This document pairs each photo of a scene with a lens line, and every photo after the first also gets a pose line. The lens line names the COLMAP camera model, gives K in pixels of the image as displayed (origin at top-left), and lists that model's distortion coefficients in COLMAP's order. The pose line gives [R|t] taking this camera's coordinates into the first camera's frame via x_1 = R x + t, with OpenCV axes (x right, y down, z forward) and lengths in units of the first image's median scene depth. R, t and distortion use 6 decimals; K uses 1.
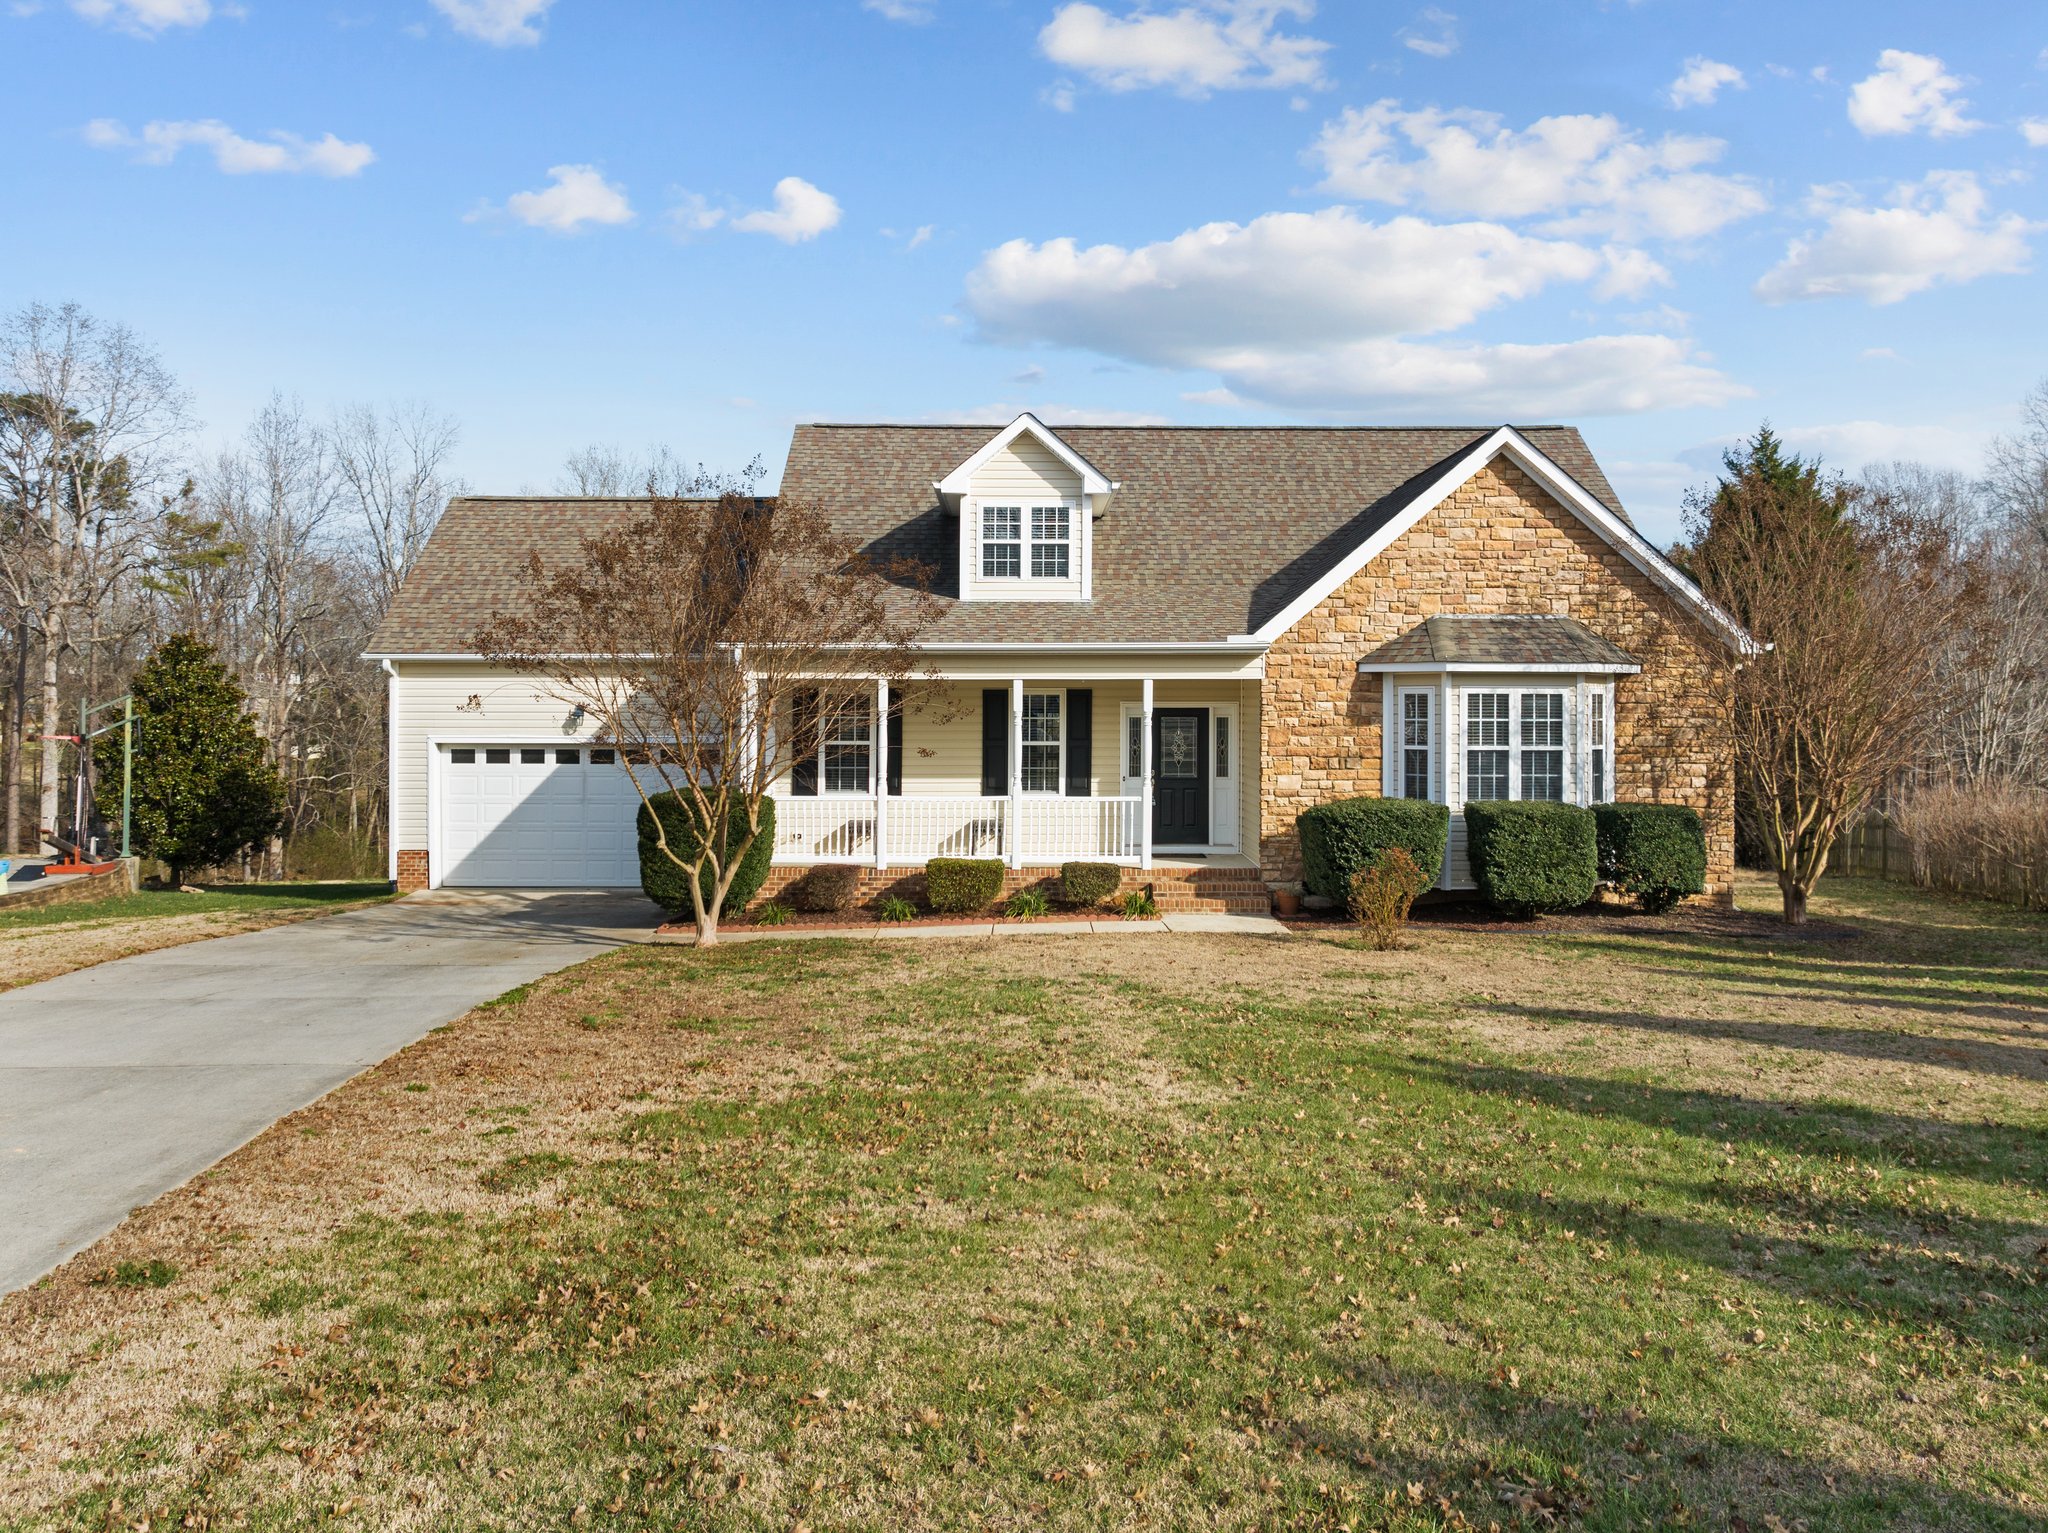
lens RADIAL K [[1437.9, 0, 1057.2], [0, 1437.9, 716.6], [0, 0, 1]] dist [-0.046689, 0.020552]
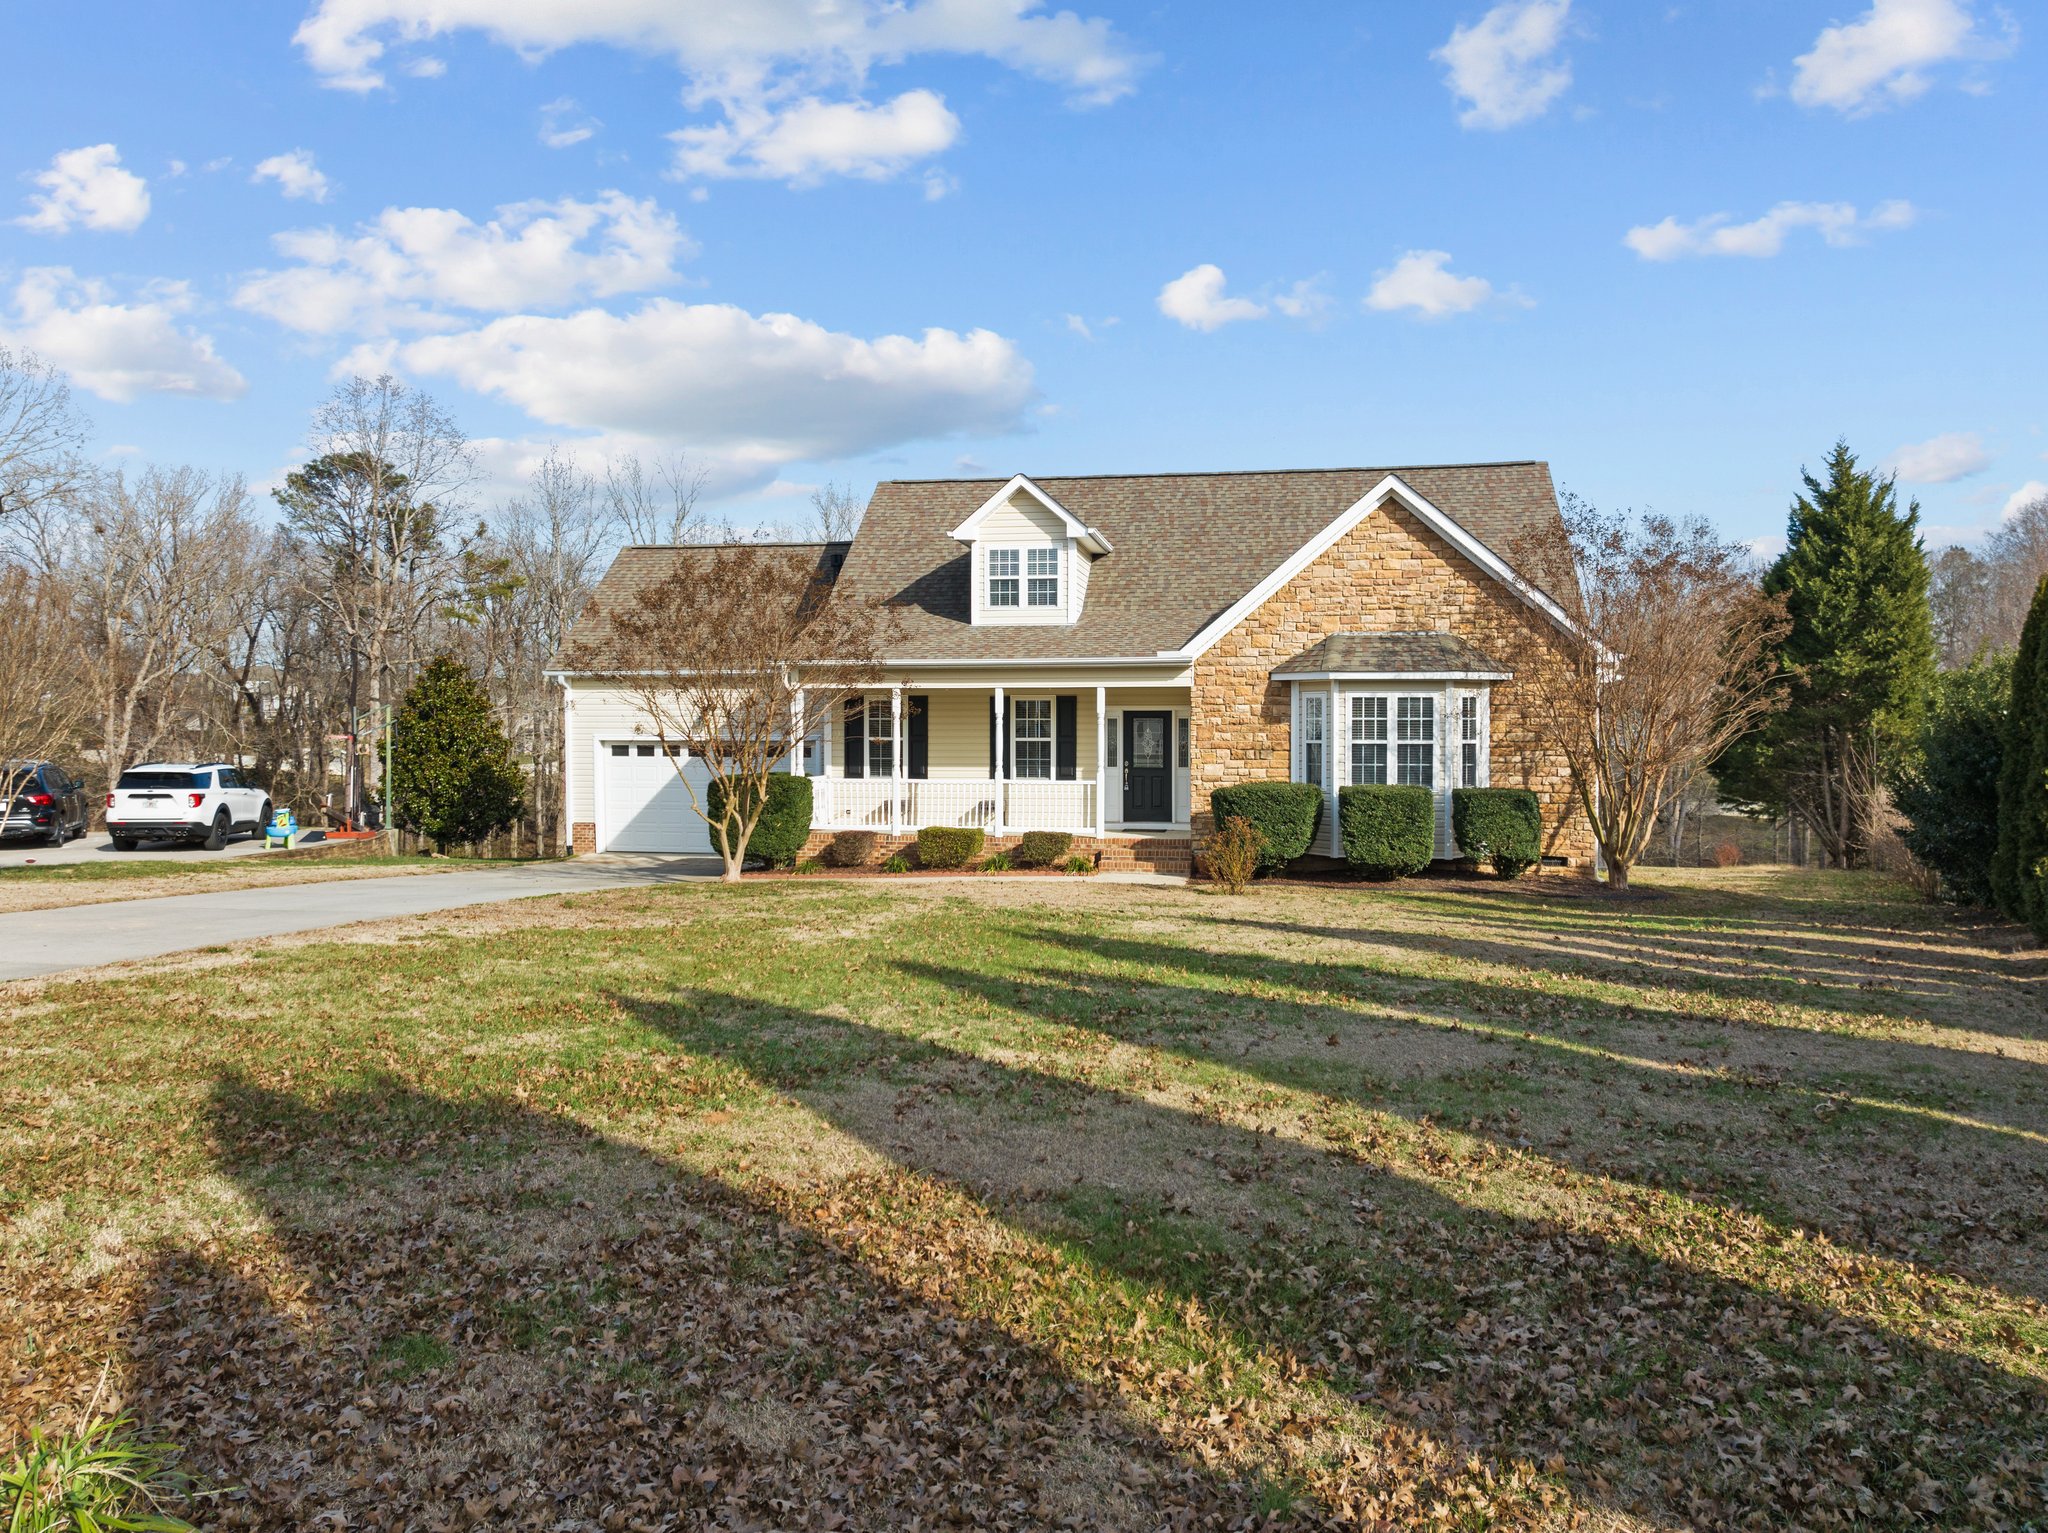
lens RADIAL K [[1437.9, 0, 1064.0], [0, 1437.9, 757.7], [0, 0, 1]] dist [-0.046689, 0.020552]
pose [[0.983254, 0.003716, -0.182203, 0.259606], [-0.000402, 0.999834, 0.018224, 0.012864], [0.182241, -0.017846, 0.983092, -0.238099]]
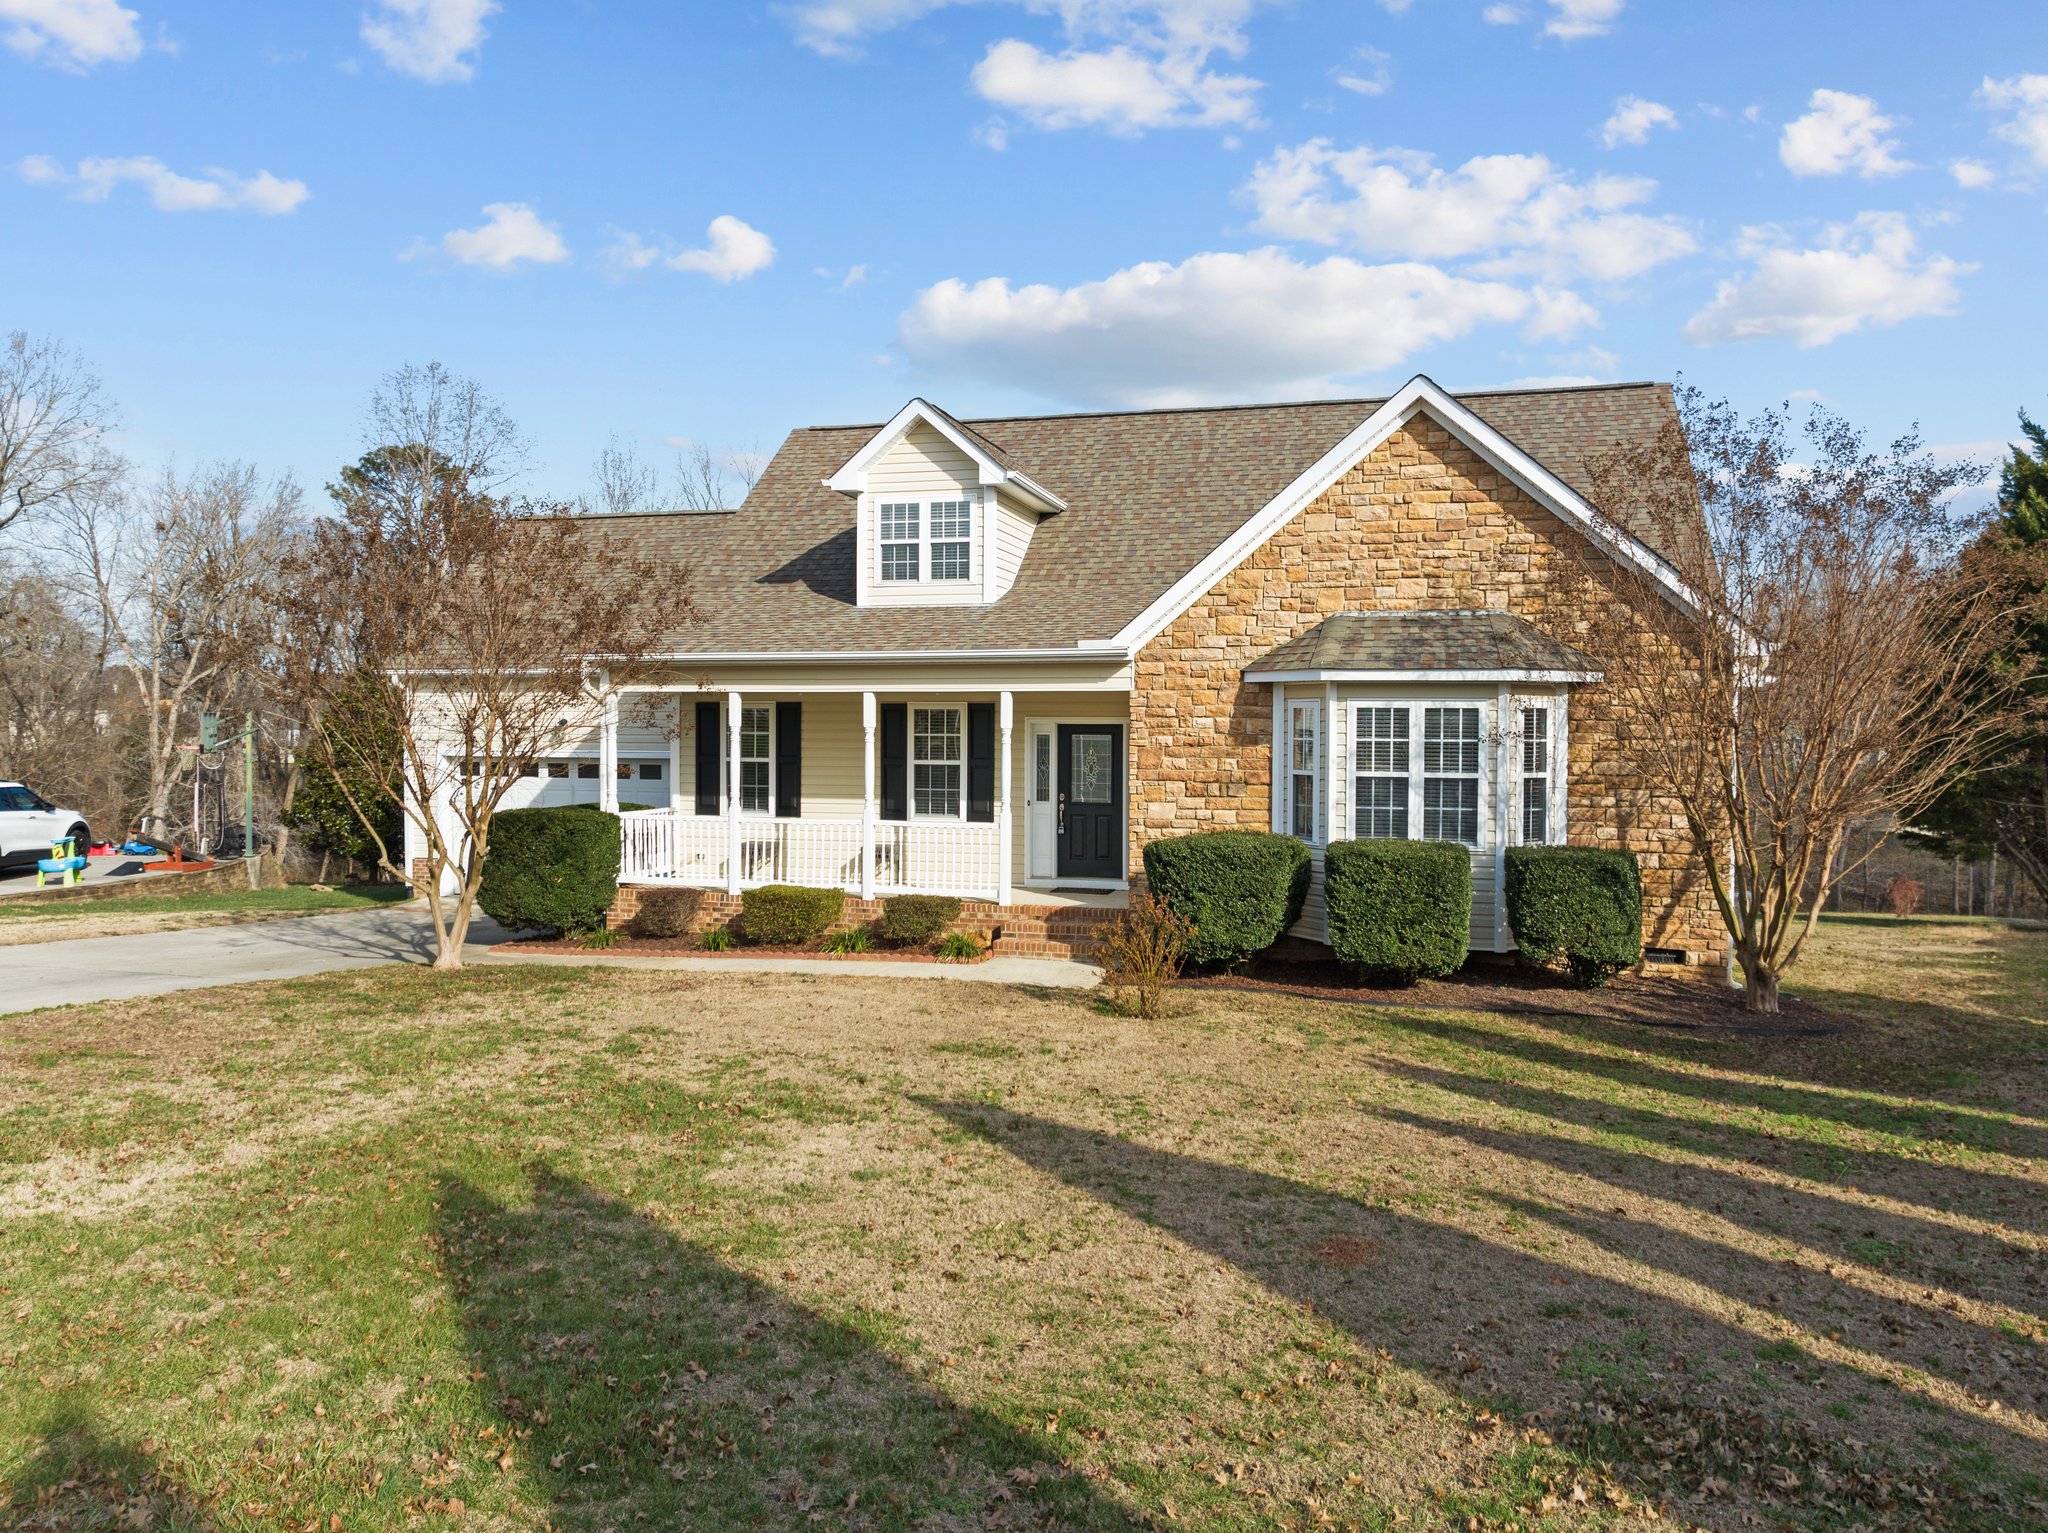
lens RADIAL K [[1437.9, 0, 1062.7], [0, 1437.9, 766.3], [0, 0, 1]] dist [-0.046689, 0.020552]
pose [[0.961577, 0.011714, -0.274286, 0.339068], [-0.005676, 0.999724, 0.022795, -0.000213], [0.274477, -0.020362, 0.961378, 0.157867]]
